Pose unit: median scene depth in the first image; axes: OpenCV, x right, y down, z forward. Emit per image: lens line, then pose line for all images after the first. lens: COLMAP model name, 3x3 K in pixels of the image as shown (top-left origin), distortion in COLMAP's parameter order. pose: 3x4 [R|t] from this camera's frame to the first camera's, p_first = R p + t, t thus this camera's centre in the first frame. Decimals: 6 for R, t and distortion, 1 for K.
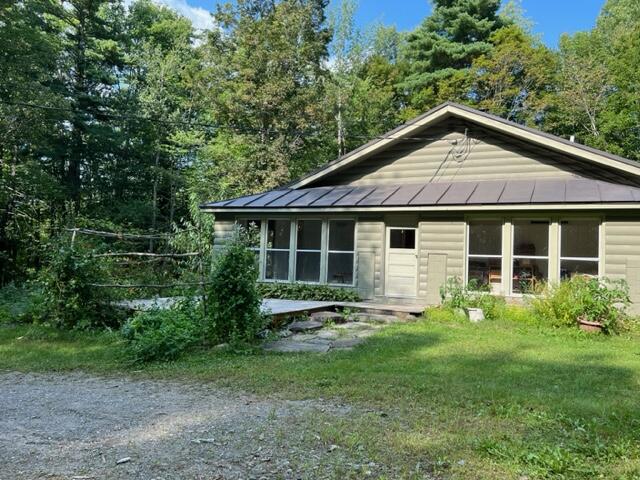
lens RADIAL K [[541.2, 0, 320.0], [0, 541.2, 240.0], [0, 0, 1]] dist [0.084363, -0.008408]
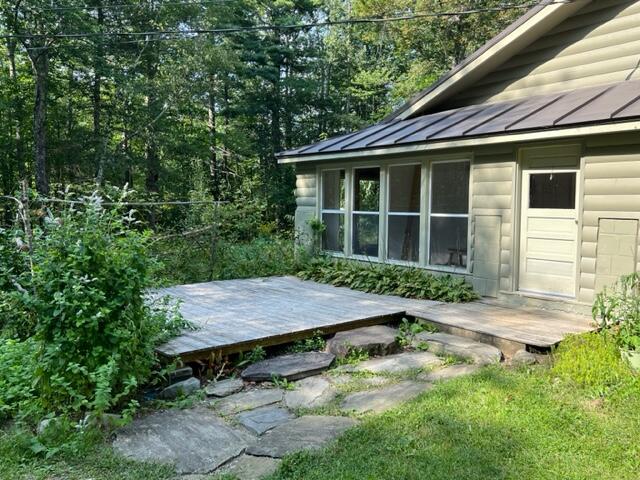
lens RADIAL K [[541.2, 0, 320.0], [0, 541.2, 240.0], [0, 0, 1]] dist [0.084363, -0.008408]
pose [[0.907999, 0.000483, -0.418972, 0.167950], [0.040105, 0.995307, 0.088063, -0.010528], [0.417049, -0.096764, 0.903718, 0.392378]]
